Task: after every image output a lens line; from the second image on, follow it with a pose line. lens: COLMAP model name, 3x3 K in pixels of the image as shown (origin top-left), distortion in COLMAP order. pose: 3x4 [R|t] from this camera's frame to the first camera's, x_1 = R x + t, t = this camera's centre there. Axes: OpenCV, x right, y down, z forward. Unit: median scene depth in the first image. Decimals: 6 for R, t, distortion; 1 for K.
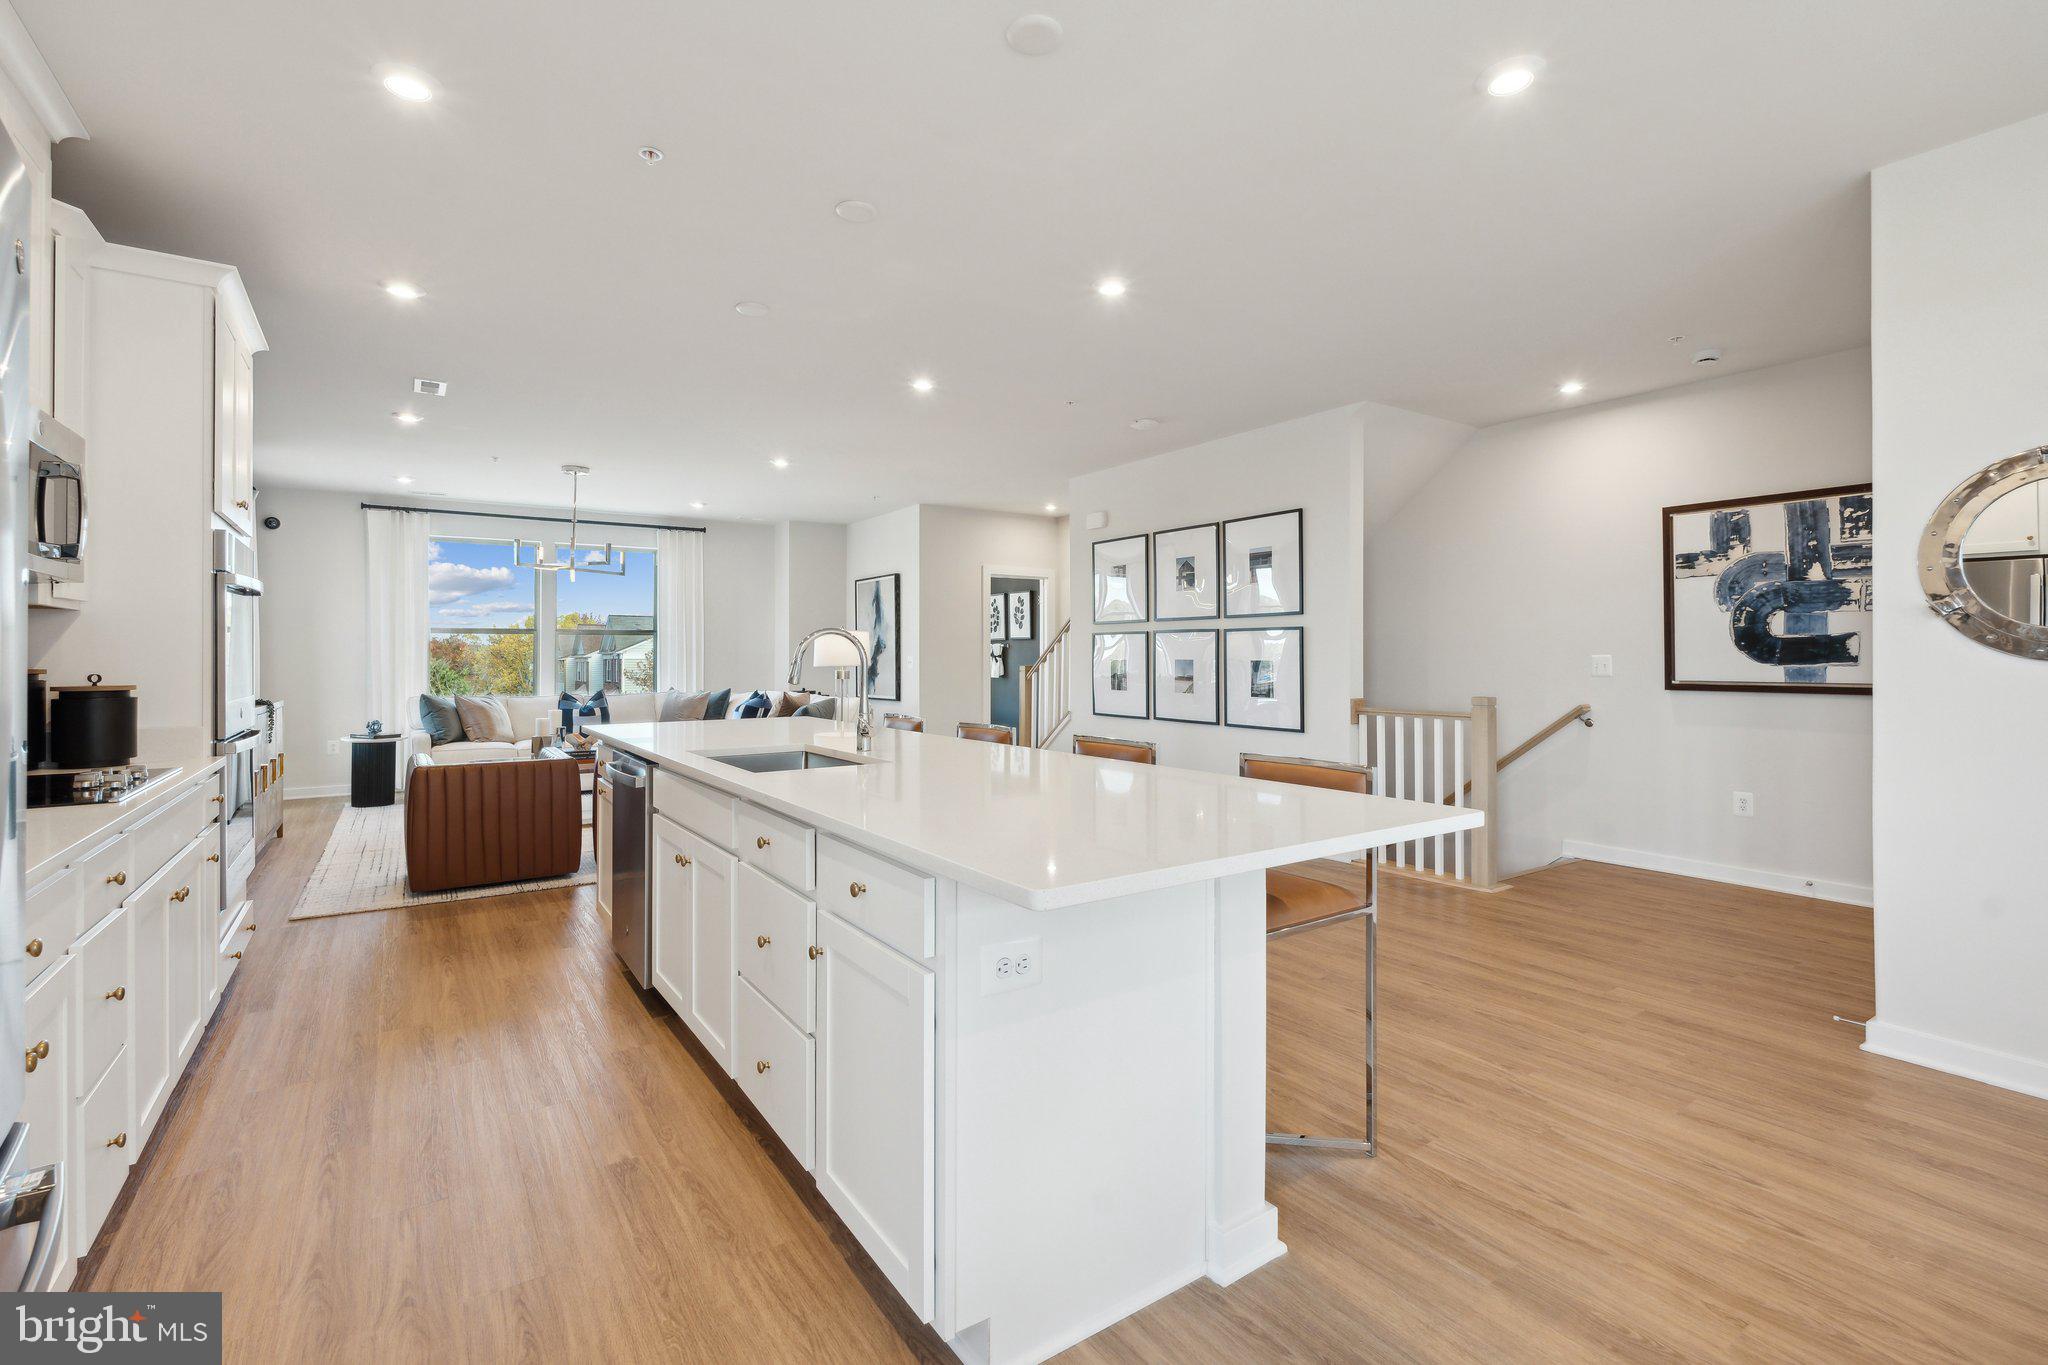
lens RADIAL K [[927.9, 0, 1021.0], [0, 927.9, 643.7], [0, 0, 1]] dist [-0.001703, -0.000059]
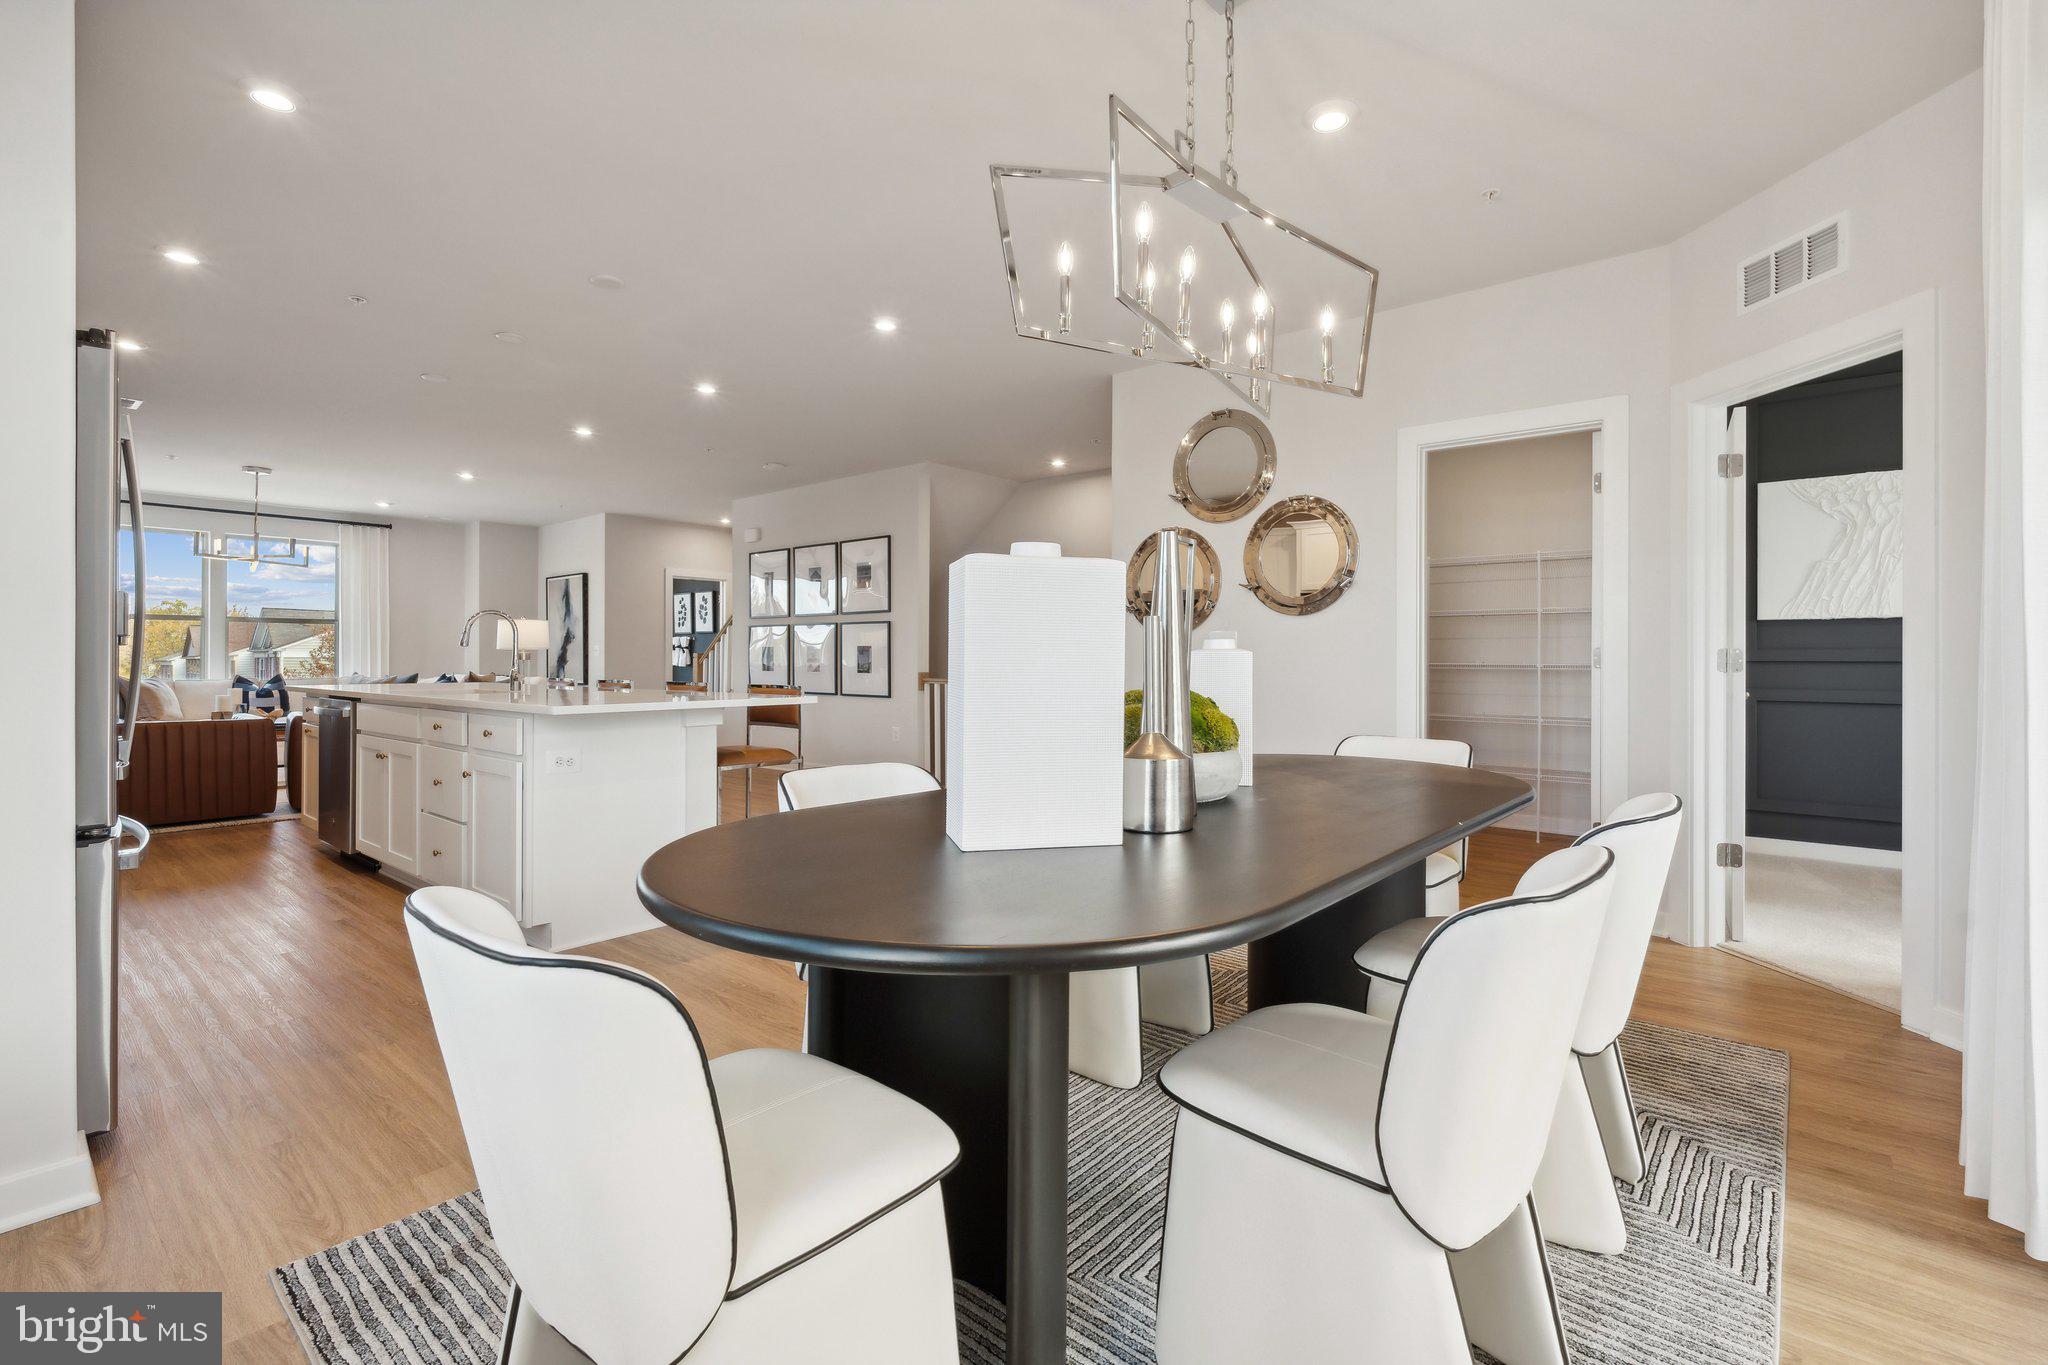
lens RADIAL K [[929.0, 0, 1023.3], [0, 929.0, 656.1], [0, 0, 1]] dist [0.000065, 0.000094]
pose [[0.962814, 0.005527, 0.270109, 0.090567], [-0.007844, 0.999941, 0.007499, 0.016203], [-0.270052, -0.009339, 0.962800, -0.285412]]
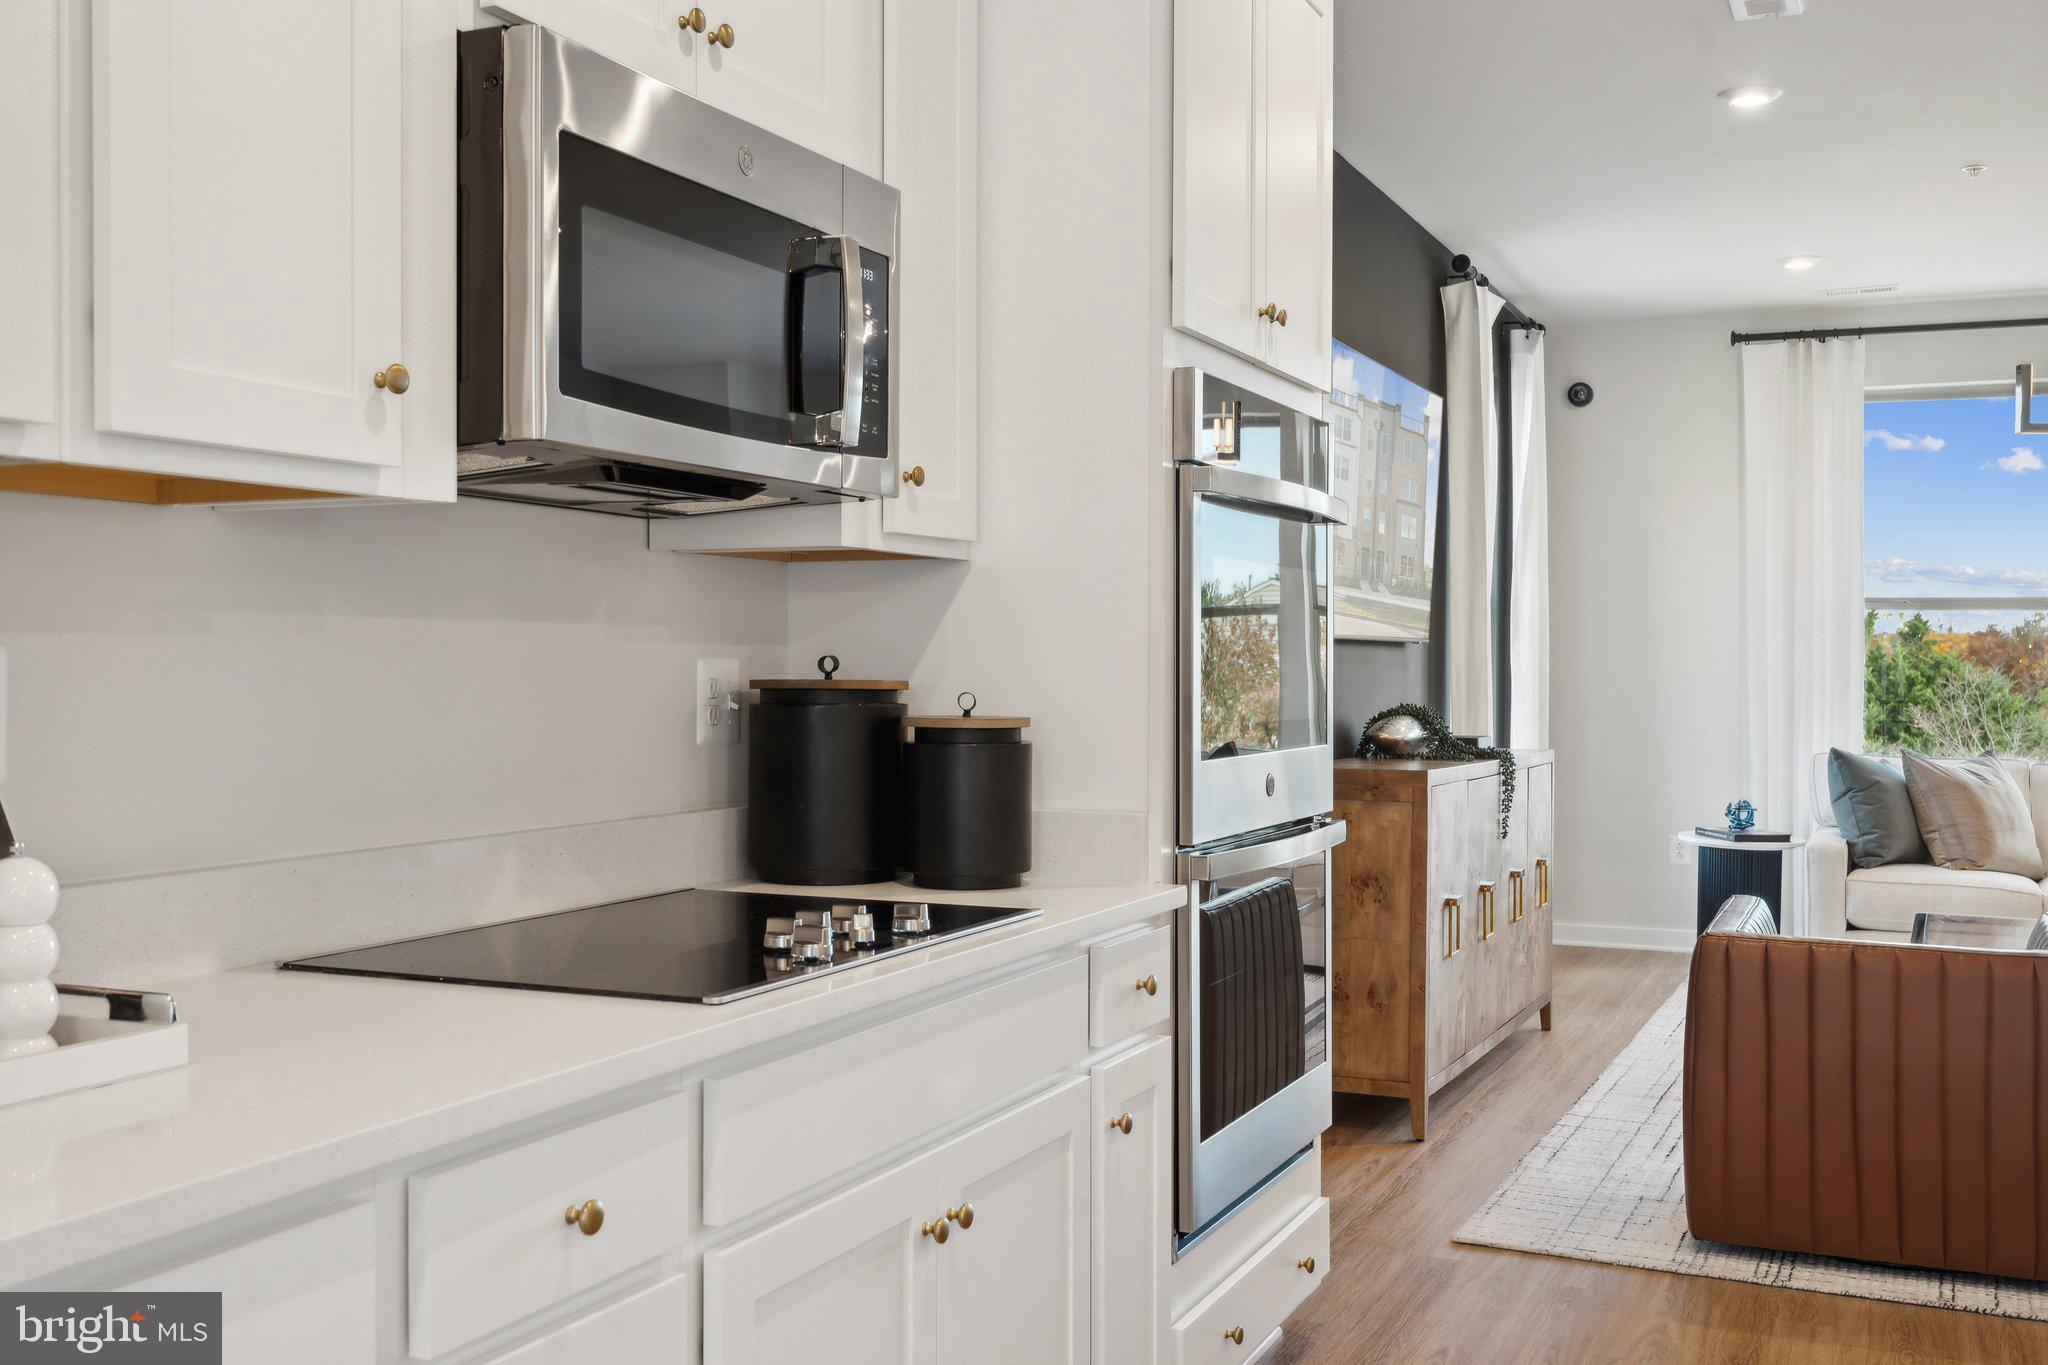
lens RADIAL K [[2033.6, 0, 1024.1], [0, 2033.6, 677.8], [0, 0, 1]] dist [0.006888, -0.007280]
pose [[0.532161, 0.015406, -0.846503, -0.034482], [0.001520, 0.999815, 0.019152, 0.001953], [0.846642, -0.011479, 0.532039, 0.163769]]
